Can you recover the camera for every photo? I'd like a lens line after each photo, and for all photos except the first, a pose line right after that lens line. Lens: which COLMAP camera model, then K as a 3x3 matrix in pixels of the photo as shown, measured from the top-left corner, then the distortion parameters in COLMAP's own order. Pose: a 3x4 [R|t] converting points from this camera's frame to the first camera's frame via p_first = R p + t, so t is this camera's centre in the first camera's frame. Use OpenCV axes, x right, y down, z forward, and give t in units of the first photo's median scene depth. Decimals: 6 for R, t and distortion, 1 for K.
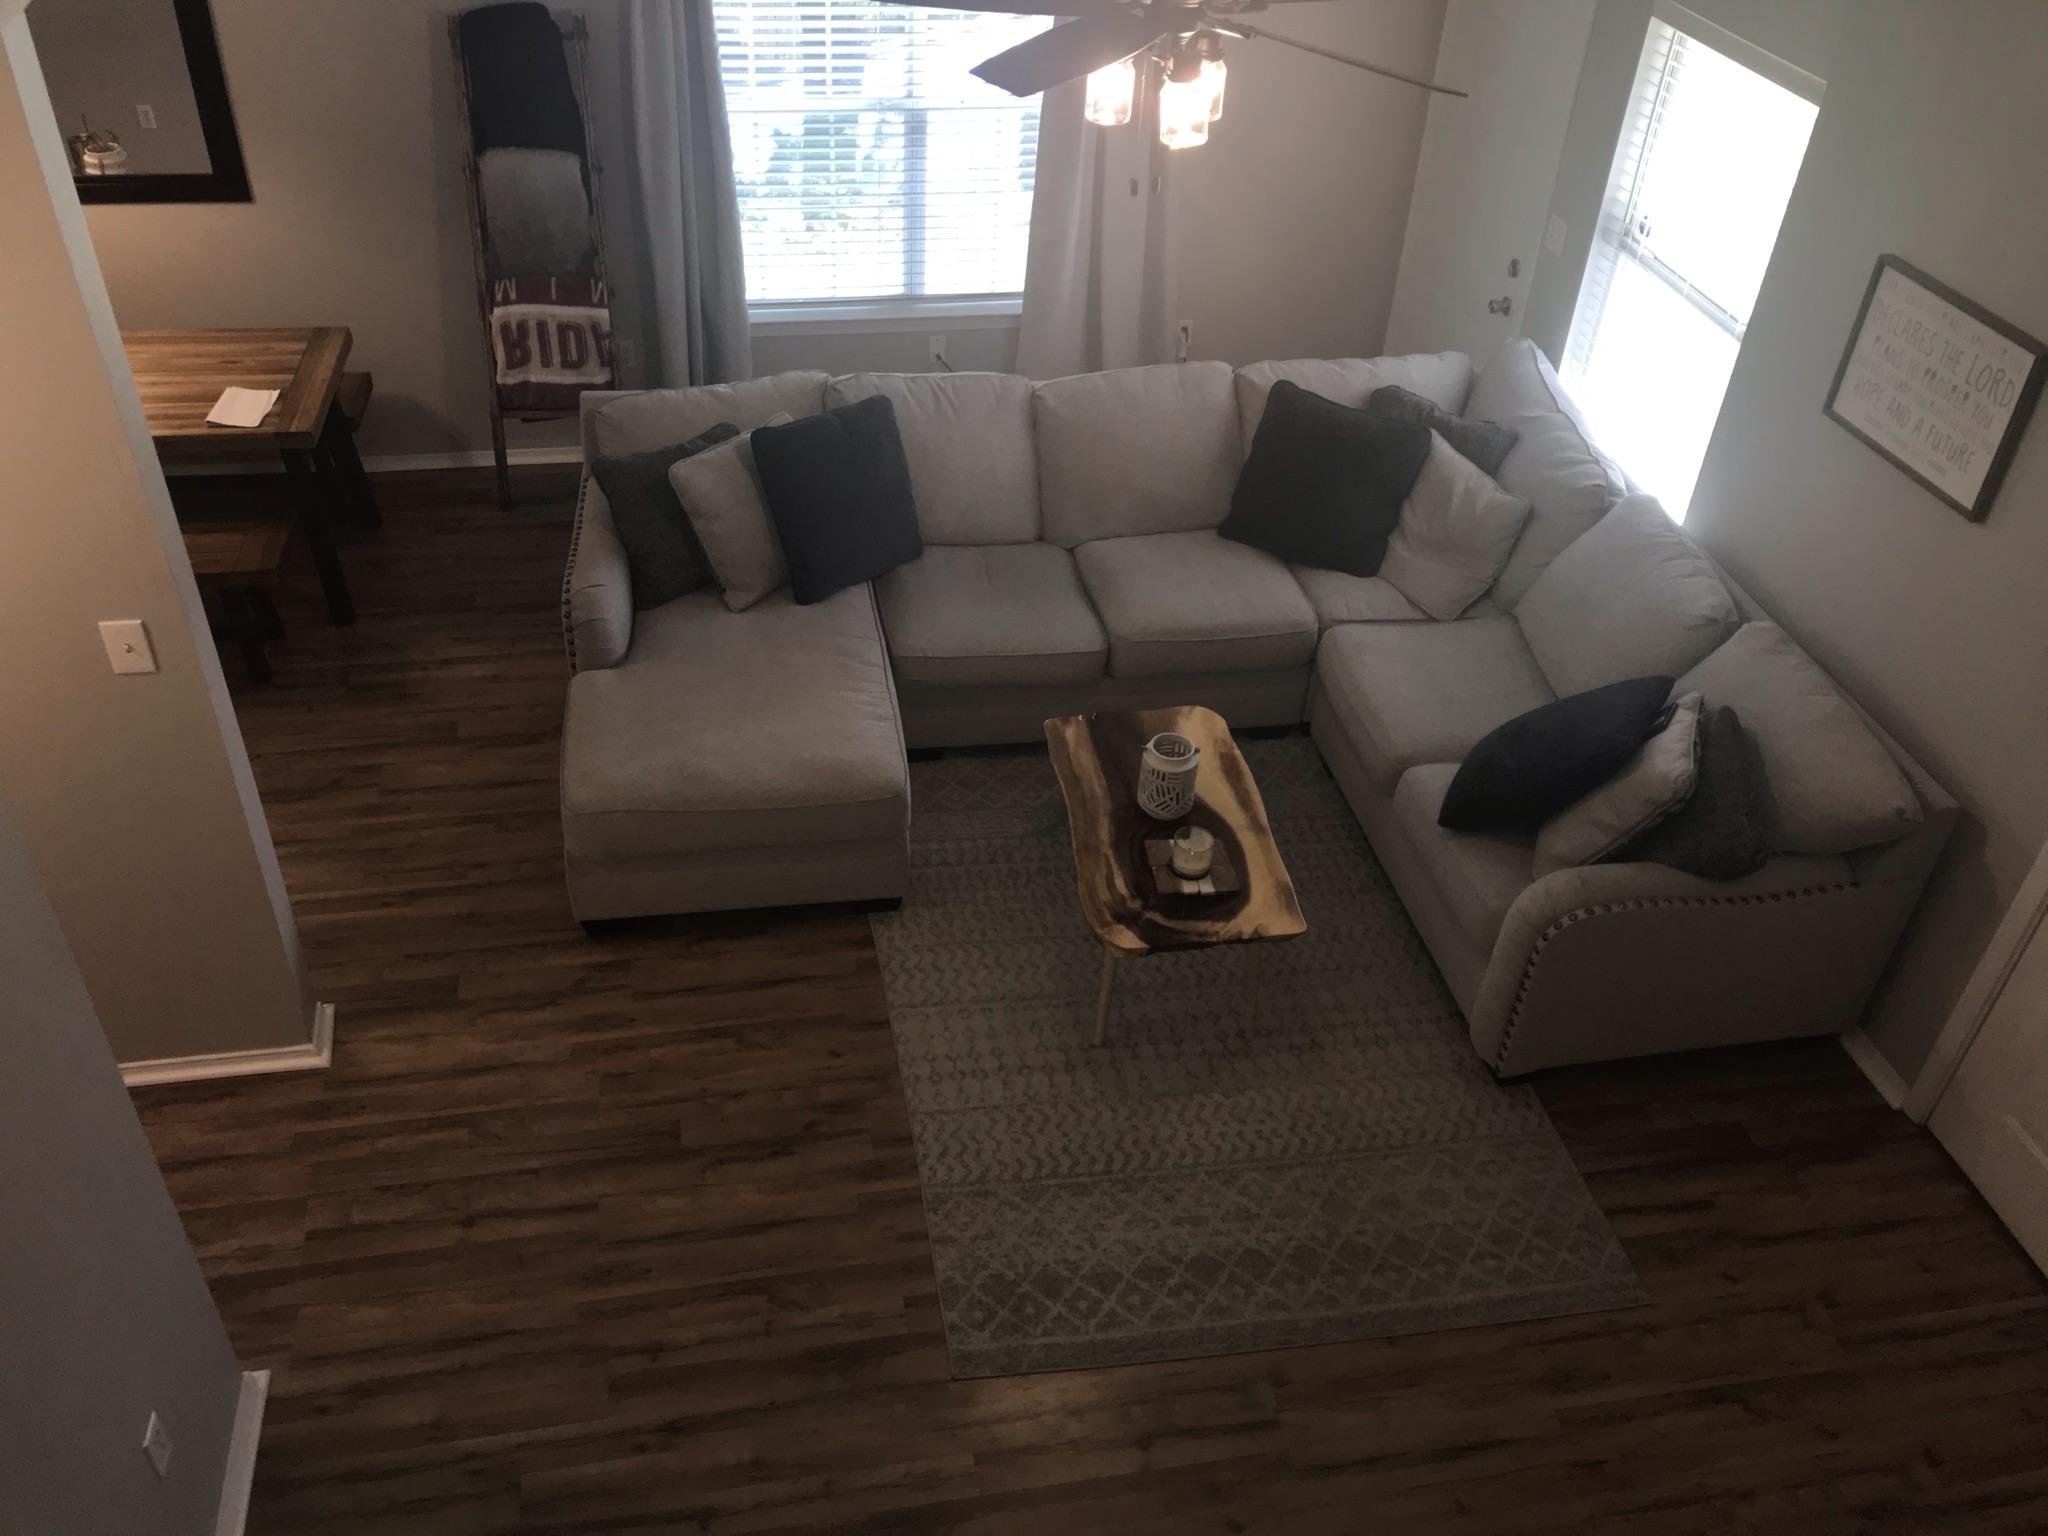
lens RADIAL K [[1680.1, 0, 997.9], [0, 1680.1, 746.4], [0, 0, 1]] dist [0.039257, -0.046390]
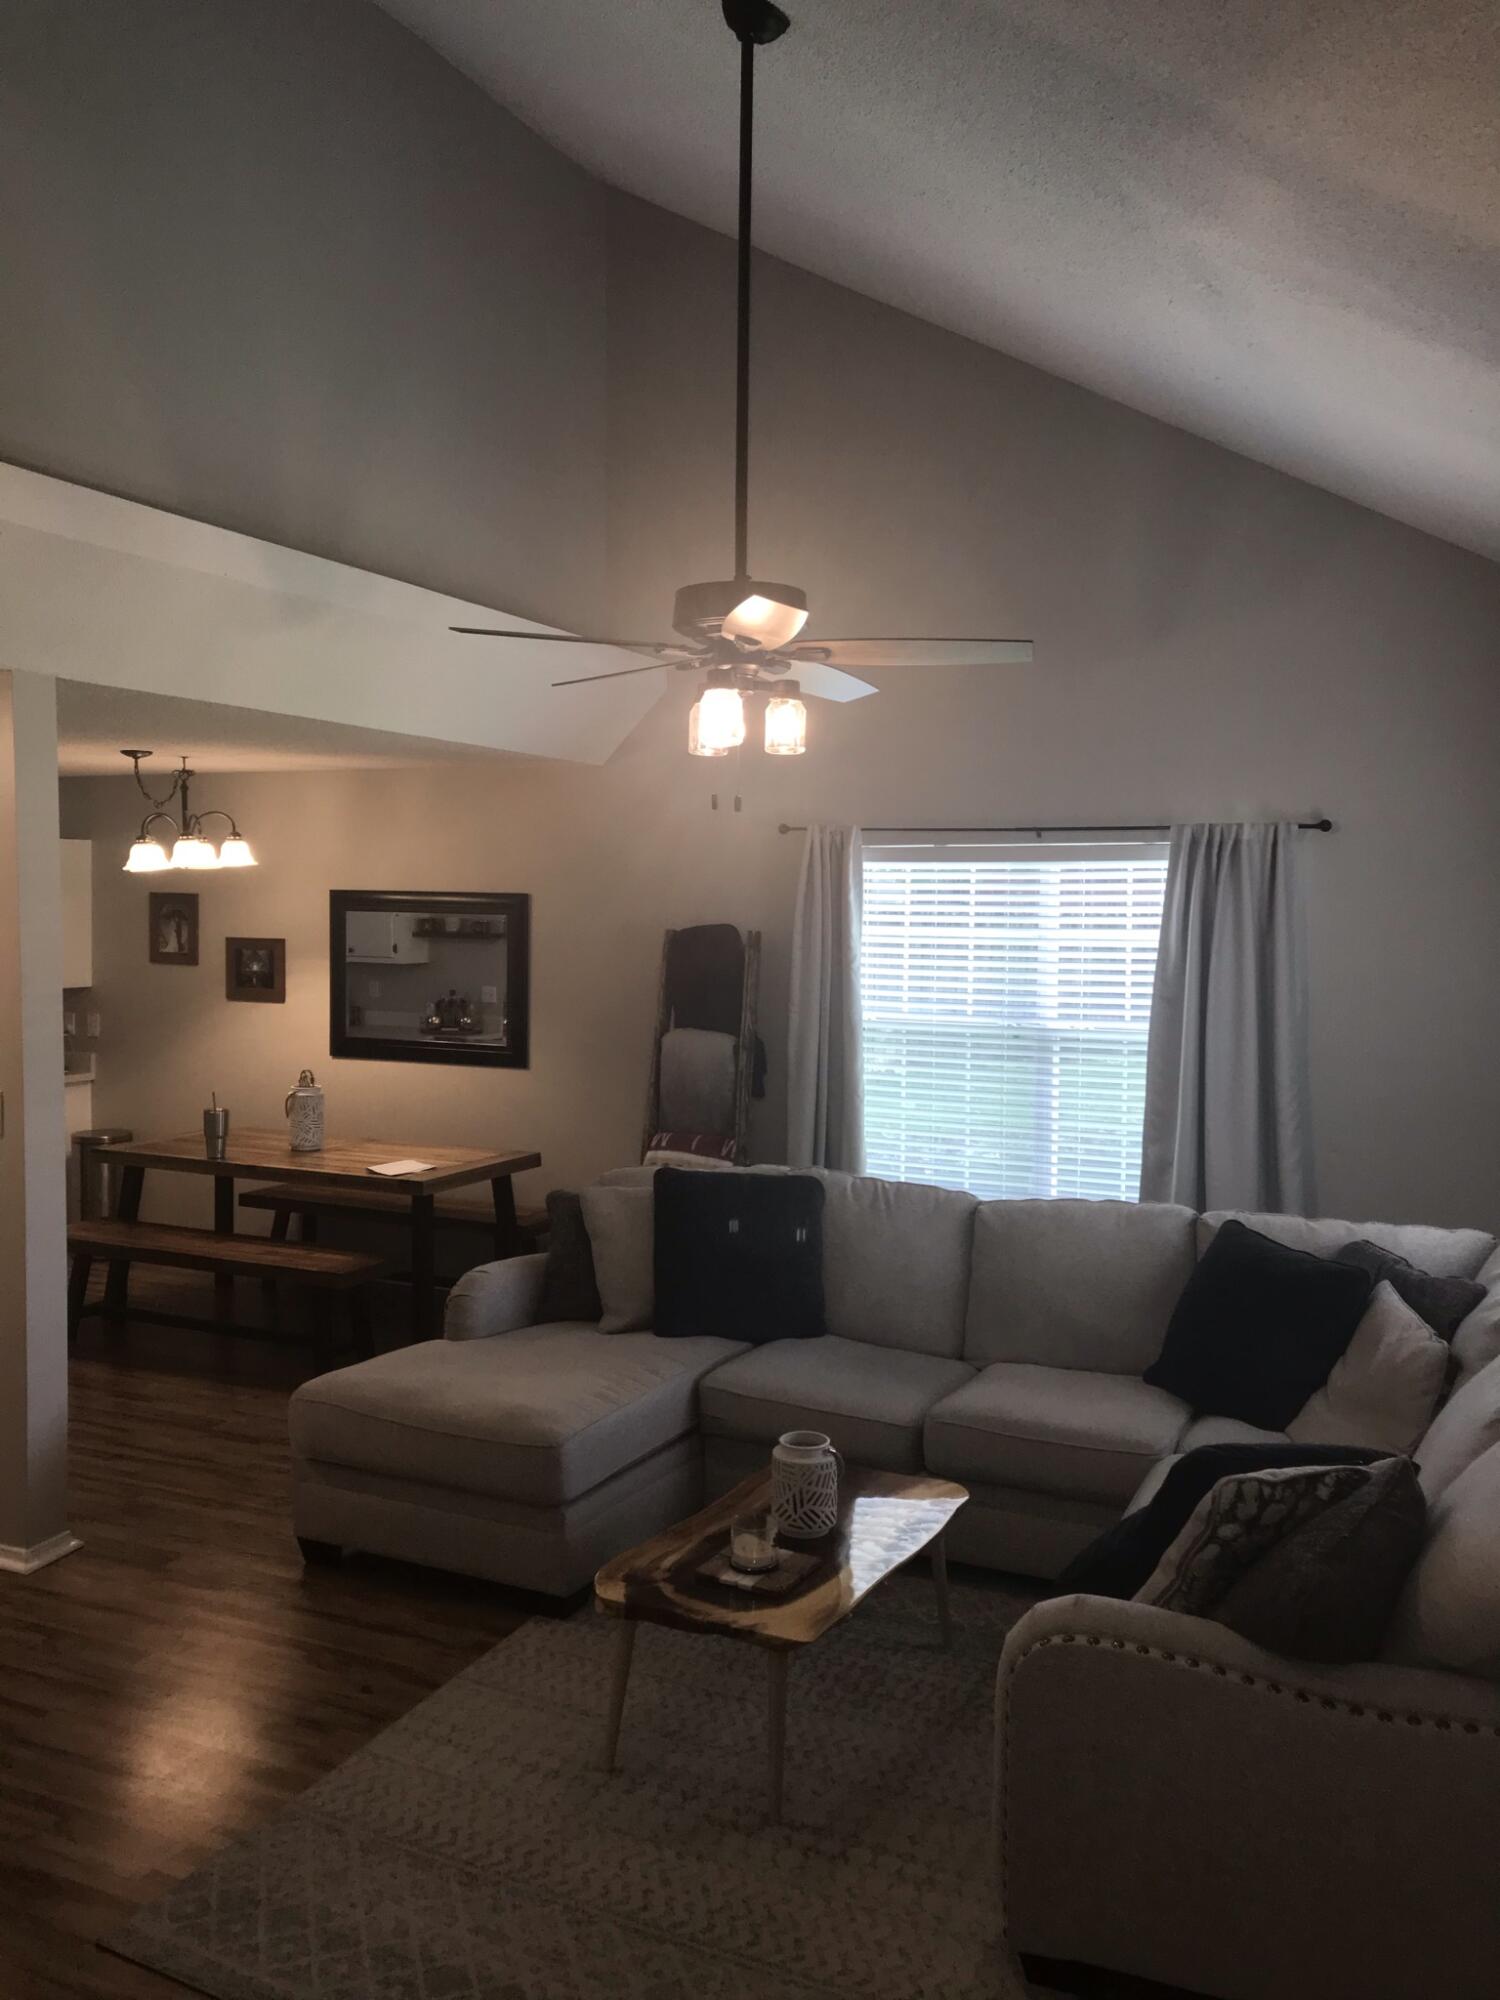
lens RADIAL K [[1640.7, 0, 759.6], [0, 1640.7, 973.8], [0, 0, 1]] dist [0.039257, -0.046390]
pose [[0.823128, -0.004163, -0.567841, 0.621084], [-0.324302, 0.817413, -0.476092, 0.235431], [0.466143, 0.576037, 0.671485, 0.295791]]
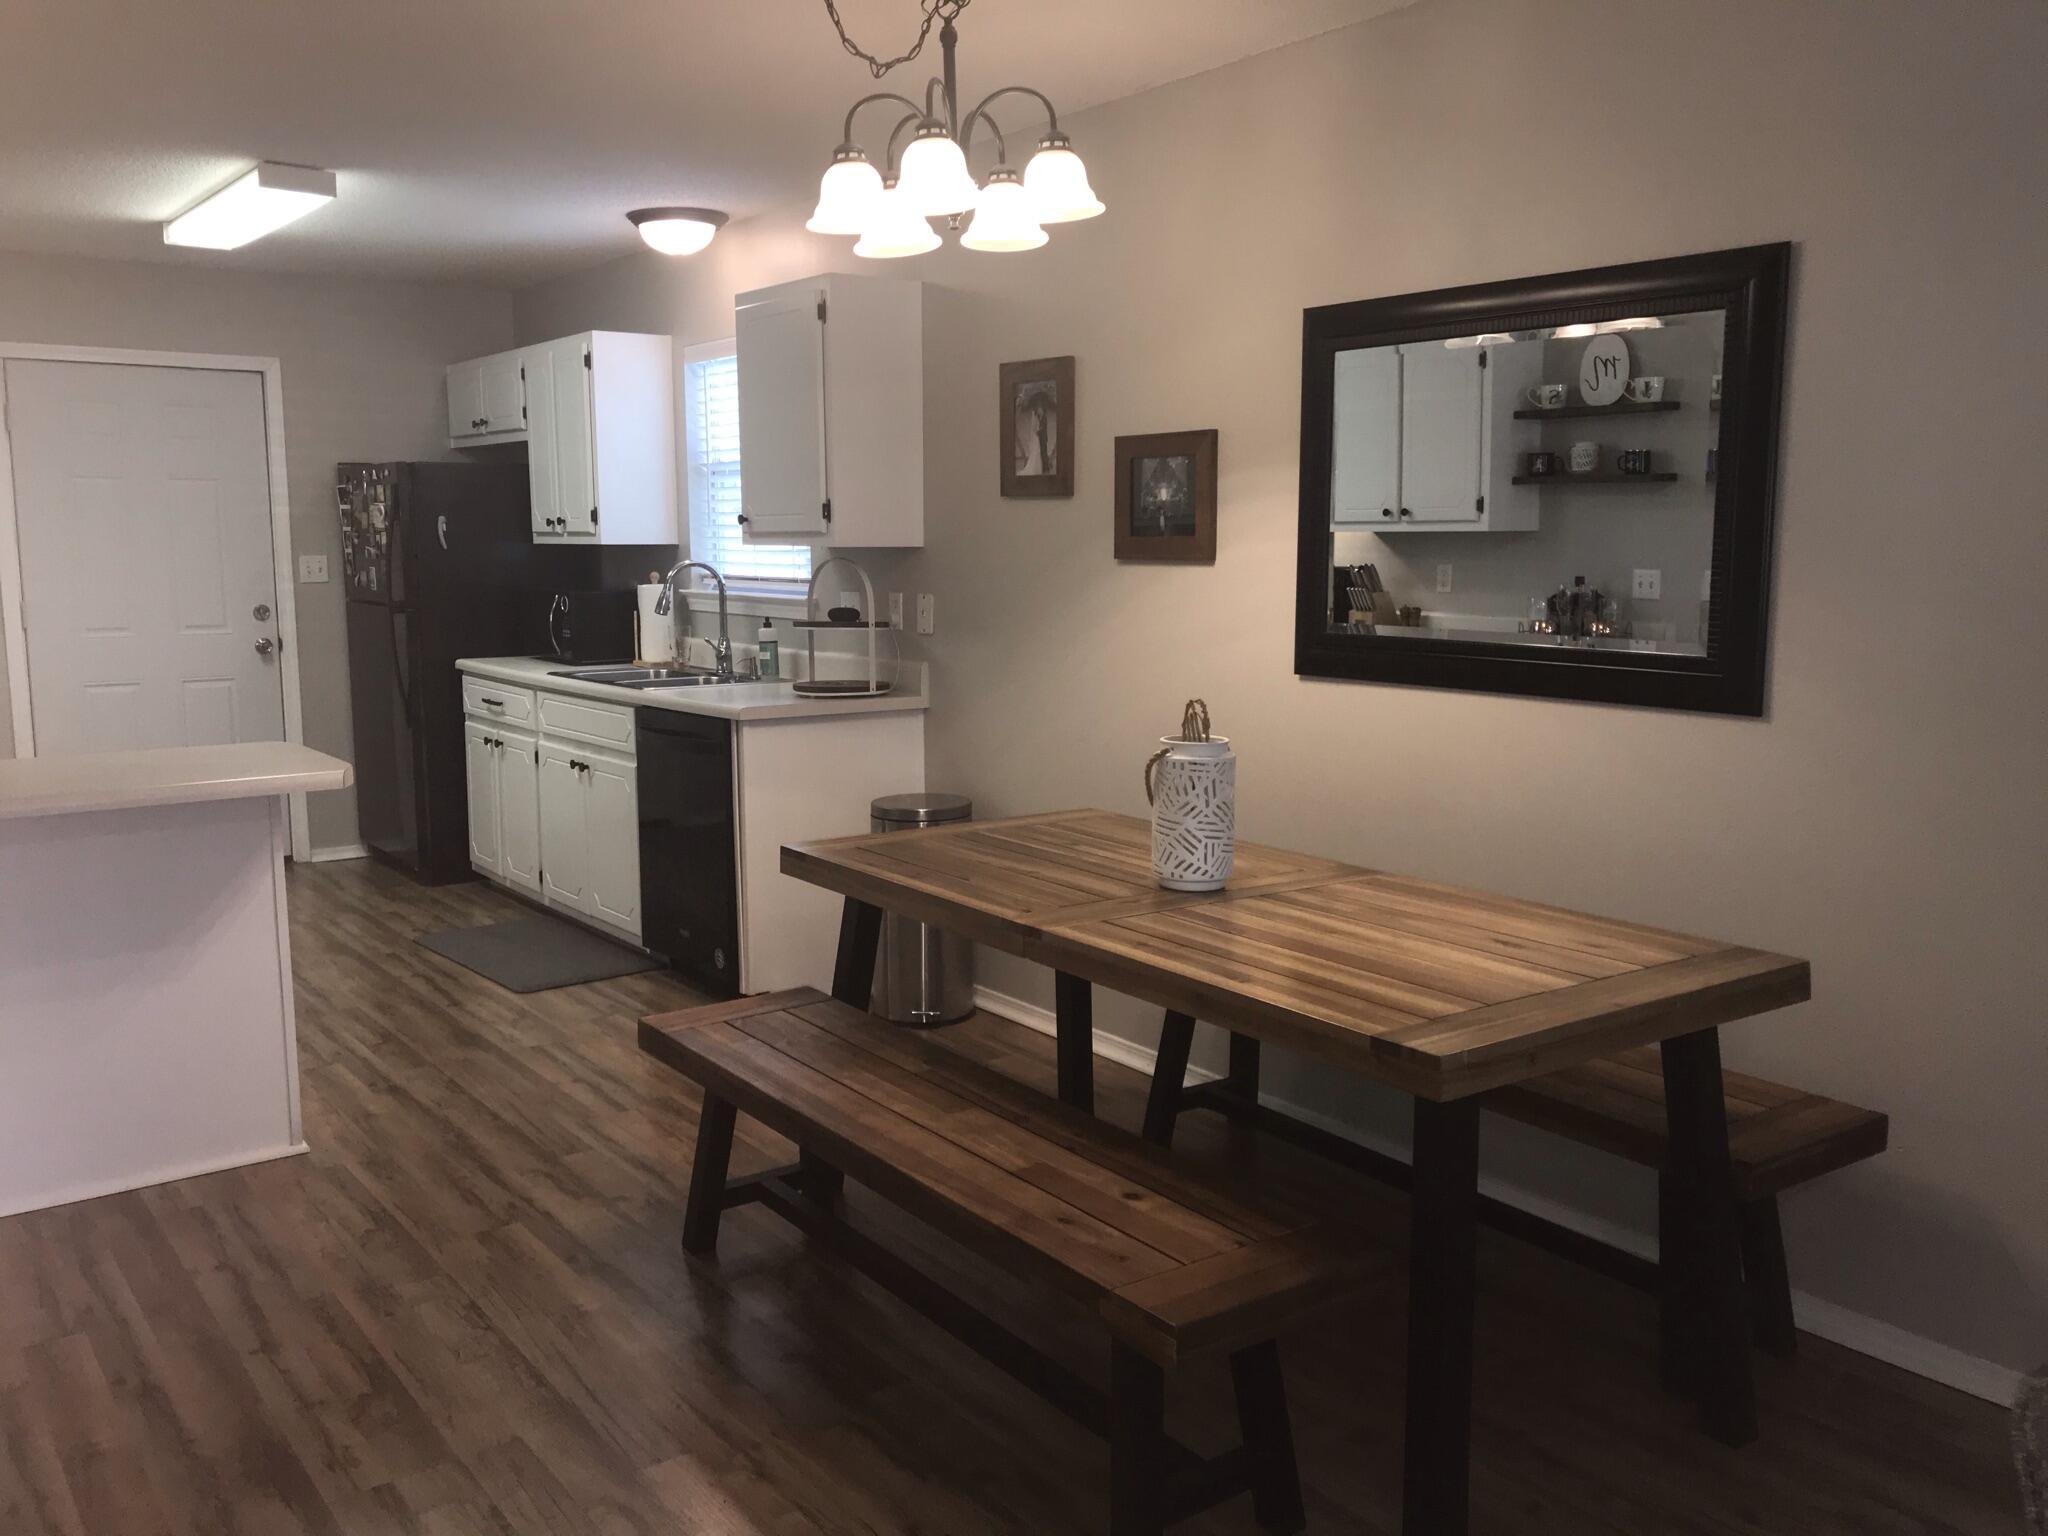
lens RADIAL K [[1680.1, 0, 1002.9], [0, 1680.1, 777.4], [0, 0, 1]] dist [0.039257, -0.046390]
pose [[0.434302, 0.087541, -0.896503, -0.139221], [-0.524100, 0.834013, -0.172456, -0.157605], [0.732598, 0.544756, 0.408094, 0.960733]]
